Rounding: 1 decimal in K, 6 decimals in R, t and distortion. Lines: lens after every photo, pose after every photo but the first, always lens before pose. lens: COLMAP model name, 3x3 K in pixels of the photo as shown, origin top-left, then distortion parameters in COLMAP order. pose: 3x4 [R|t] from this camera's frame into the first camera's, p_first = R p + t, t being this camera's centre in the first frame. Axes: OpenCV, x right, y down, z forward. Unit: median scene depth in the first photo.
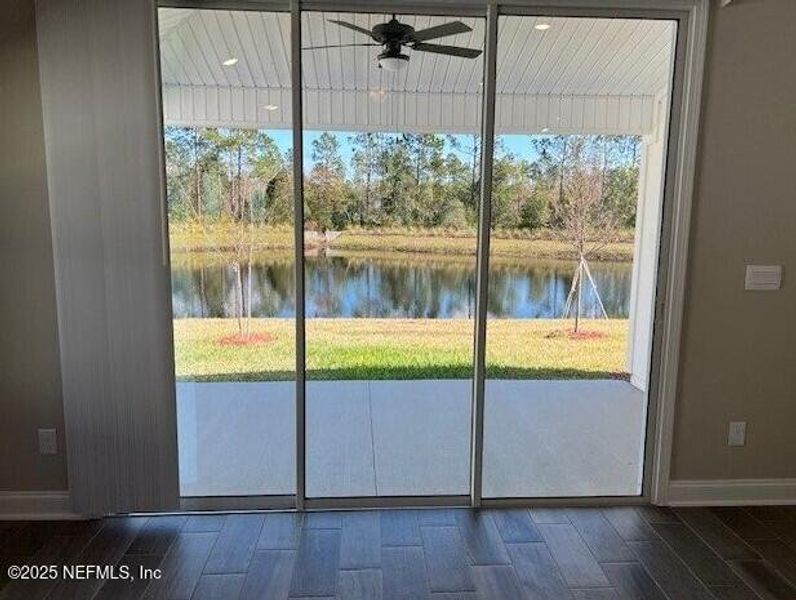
lens RADIAL K [[616.8, 0, 398.0], [0, 616.8, 300.0], [0, 0, 1]] dist [0.116915, -0.001880]
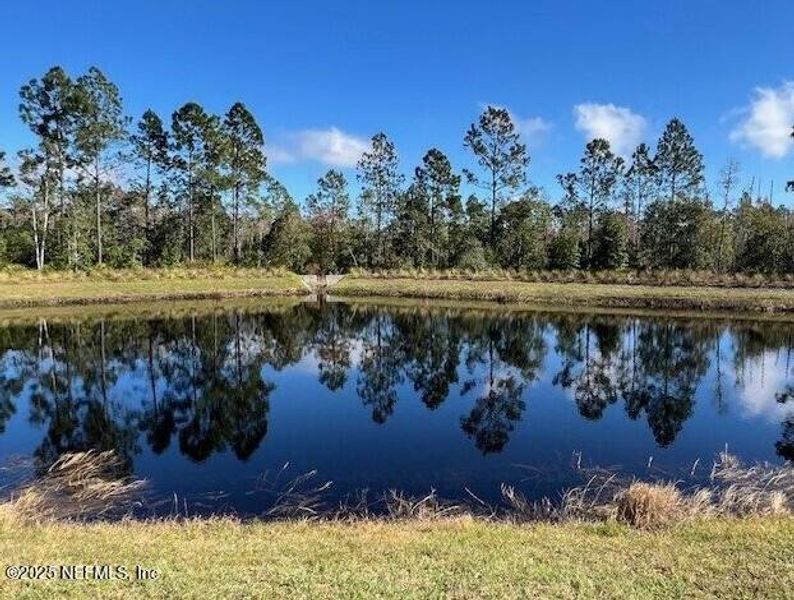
lens RADIAL K [[620.8, 0, 379.0], [0, 620.8, 287.5], [0, 0, 1]] dist [0.002981, -0.001152]
pose [[0.997789, -0.007595, -0.066032, 0.015990], [0.001573, 0.995870, -0.090772, -0.010618], [0.066449, 0.090468, 0.993680, 0.108891]]
